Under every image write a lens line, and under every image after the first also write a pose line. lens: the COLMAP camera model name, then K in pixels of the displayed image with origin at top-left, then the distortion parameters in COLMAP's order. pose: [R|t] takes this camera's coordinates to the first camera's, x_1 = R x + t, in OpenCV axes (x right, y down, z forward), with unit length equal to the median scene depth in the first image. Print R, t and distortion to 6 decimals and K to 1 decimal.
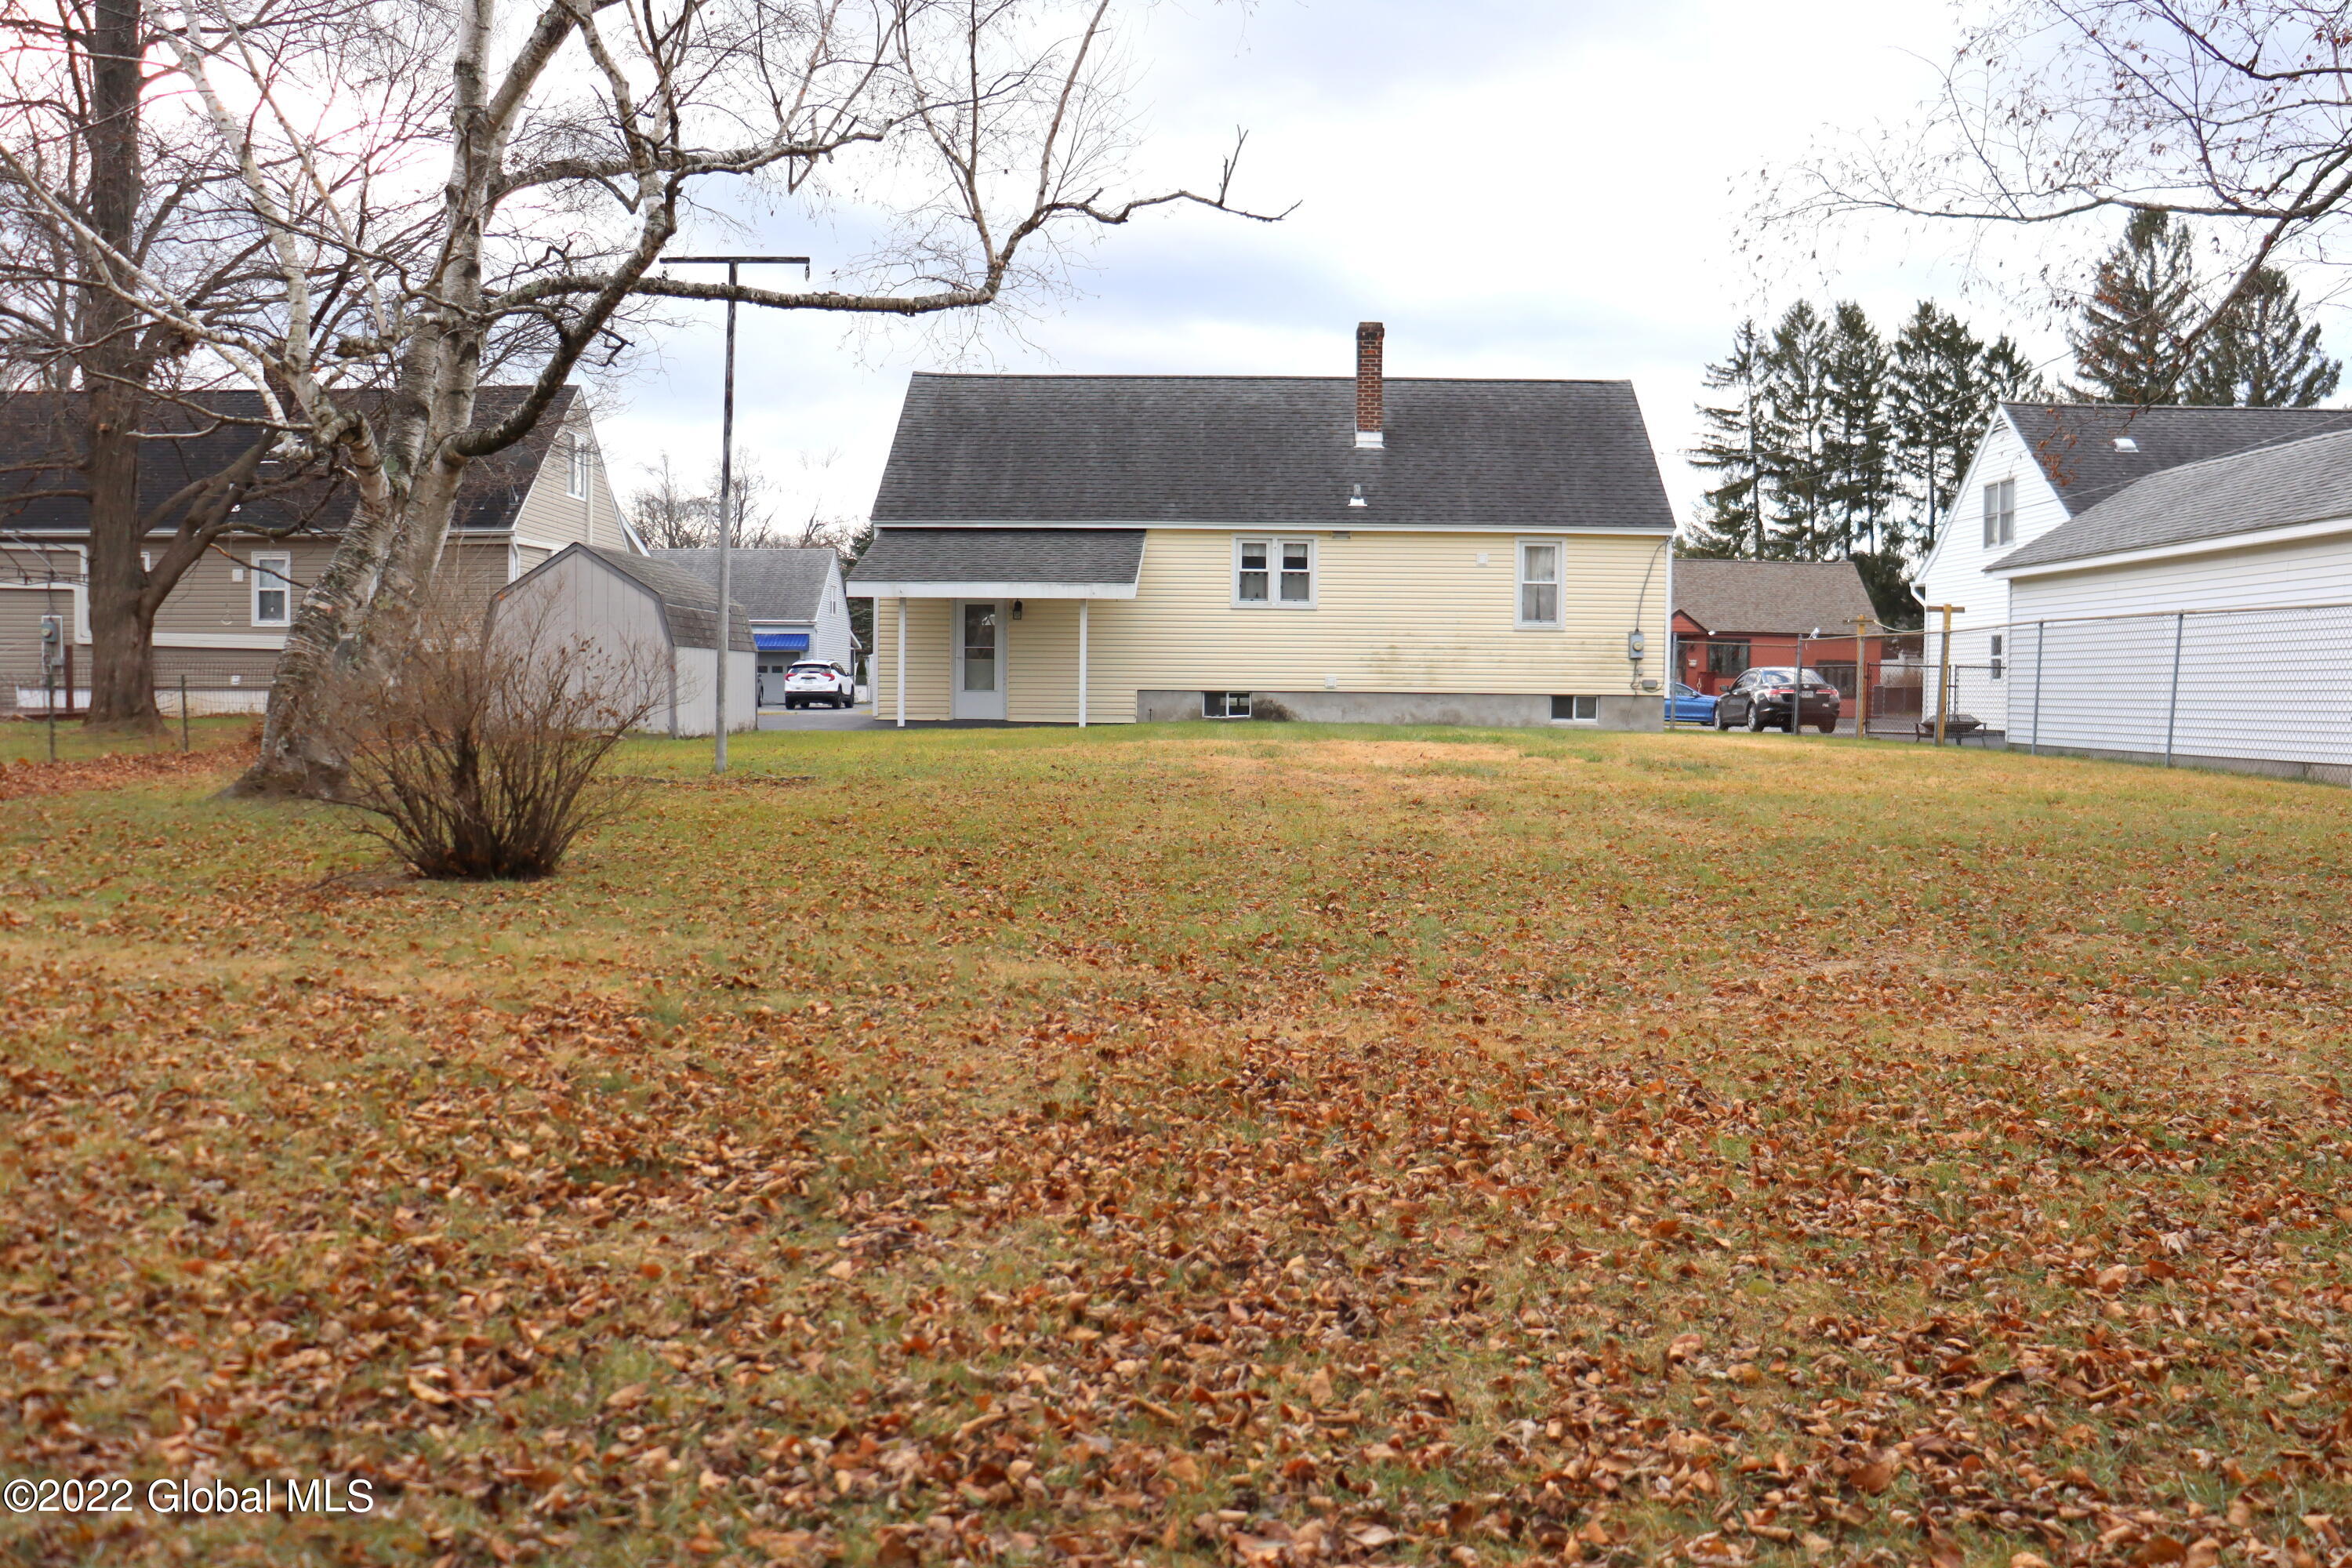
lens RADIAL K [[1996.0, 0, 1176.0], [0, 1996.0, 784.0], [0, 0, 1]] dist [-0.180687, 0.192361]
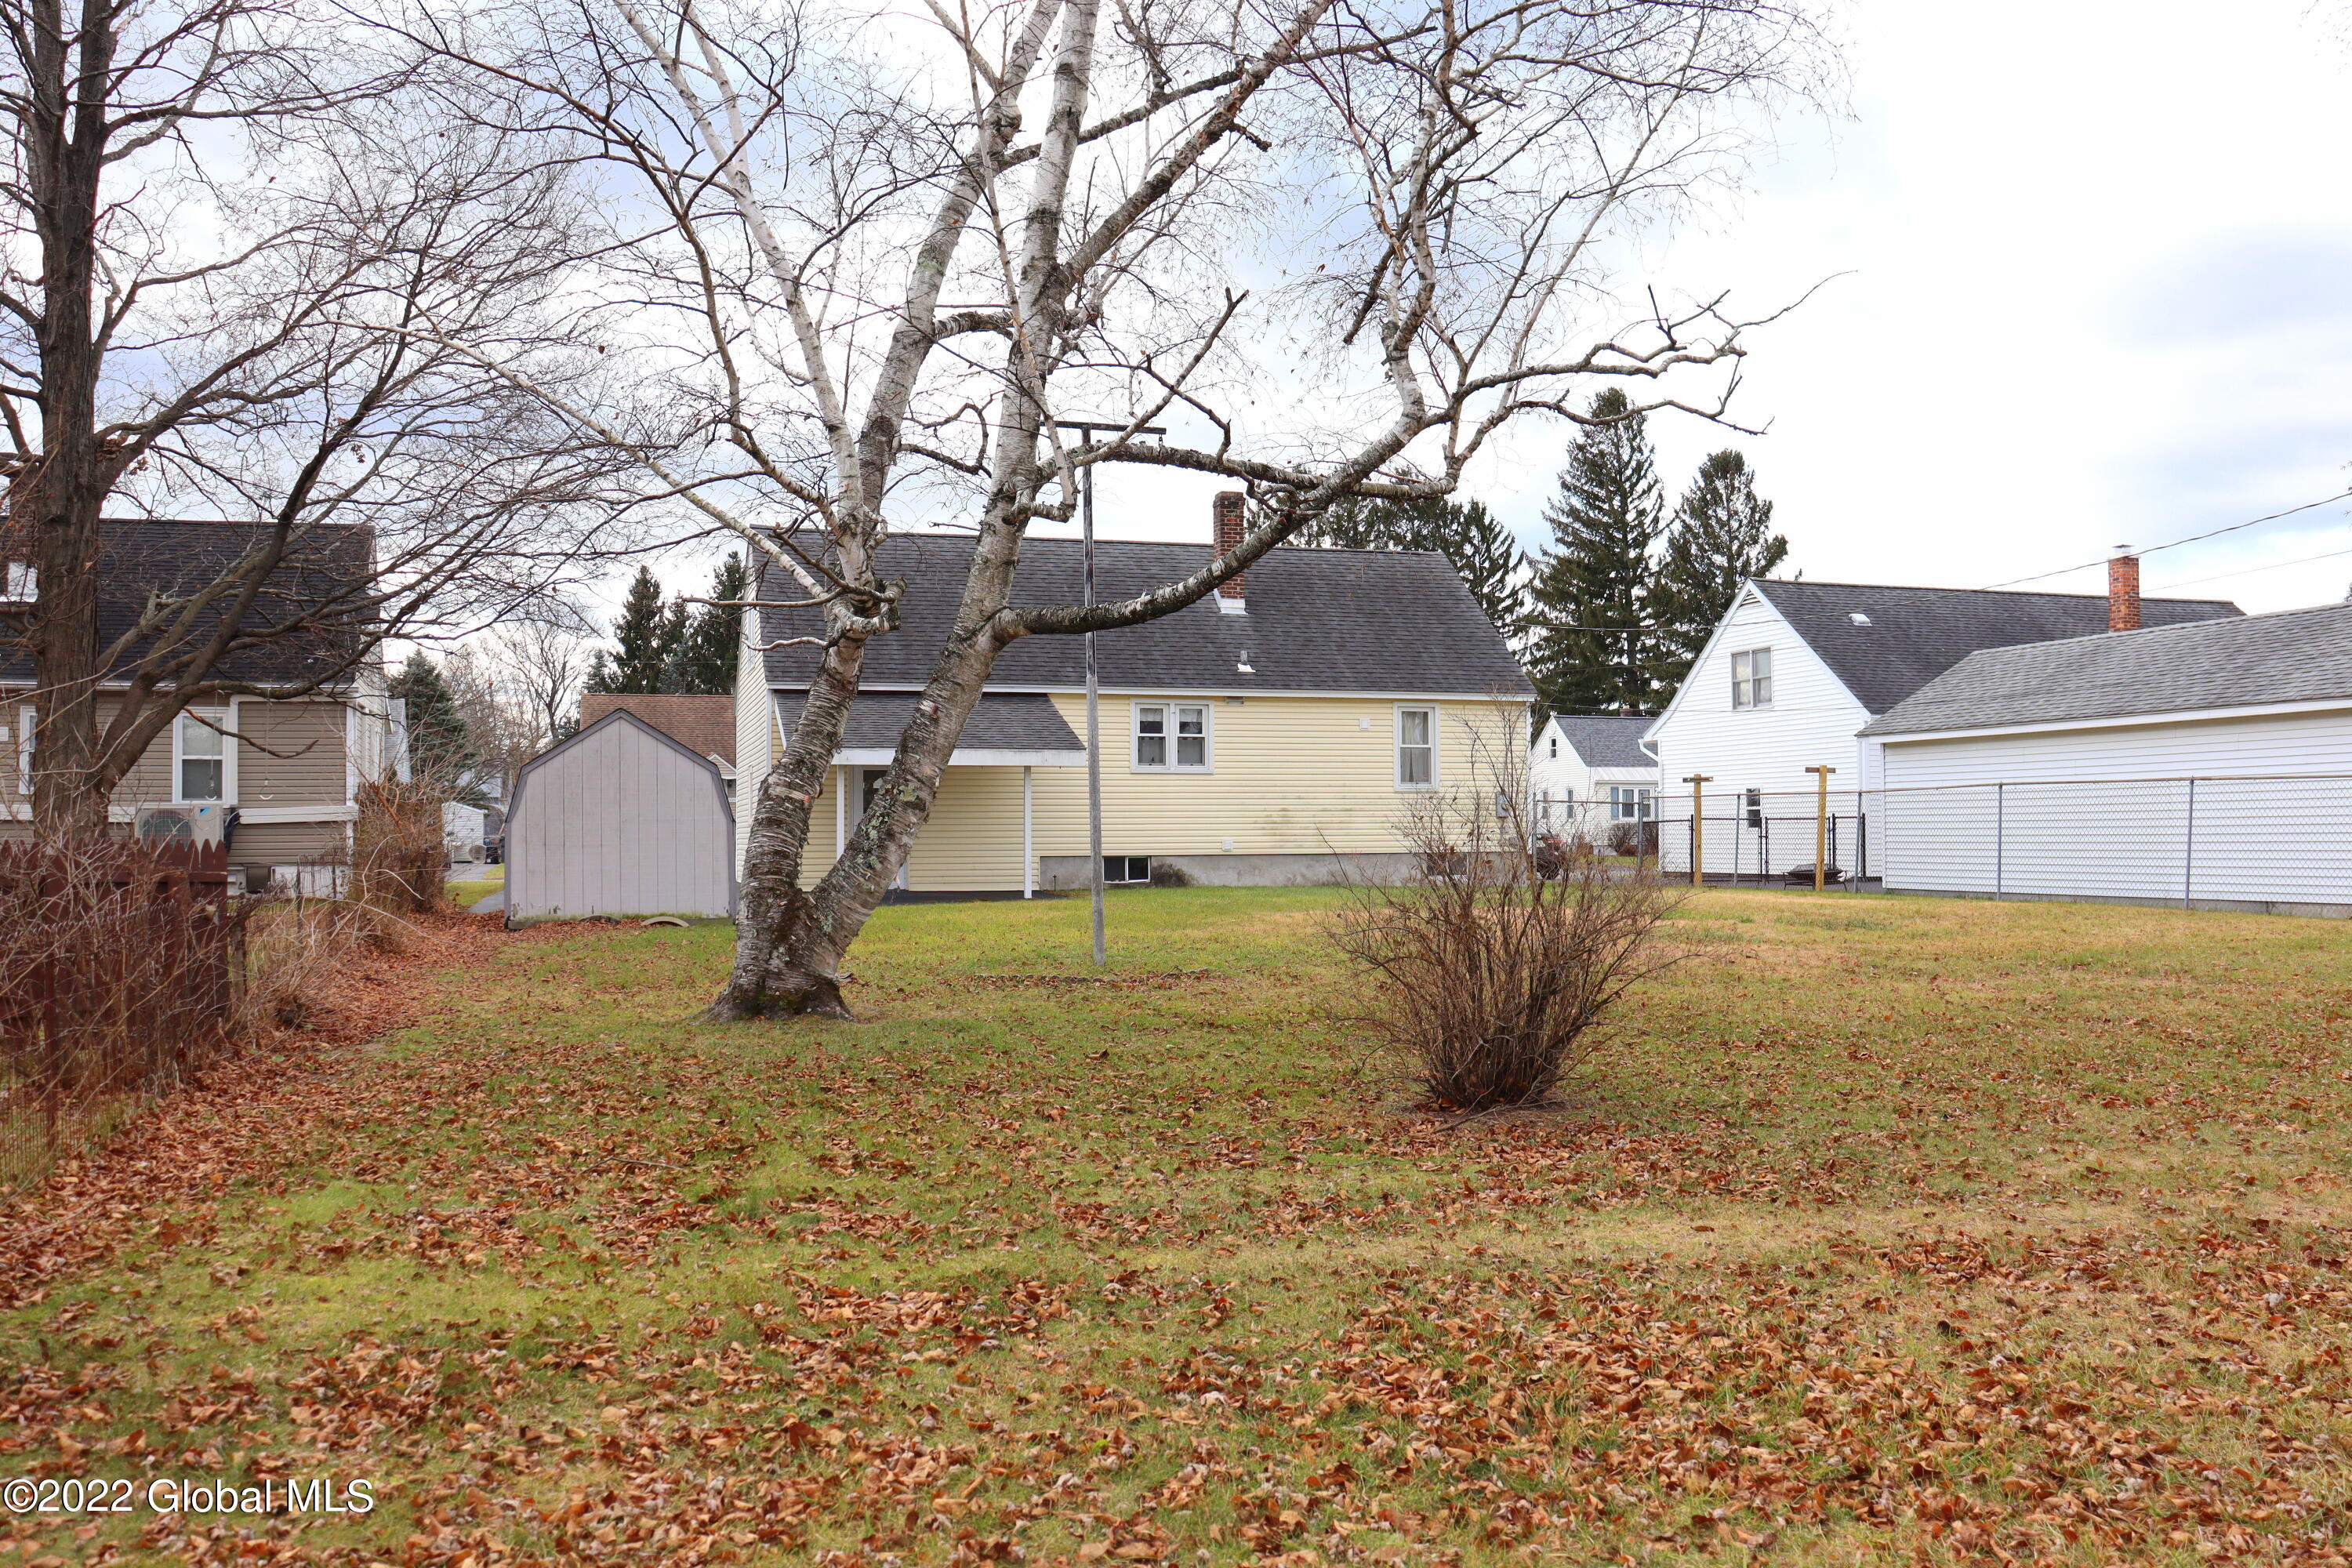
lens RADIAL K [[1993.9, 0, 1176.0], [0, 1993.9, 784.0], [0, 0, 1]] dist [-0.180643, 0.172901]
pose [[0.948104, -0.007012, 0.317883, -0.269575], [0.029578, 0.997367, -0.066218, -0.015836], [-0.316582, 0.072184, 0.945815, 0.047726]]
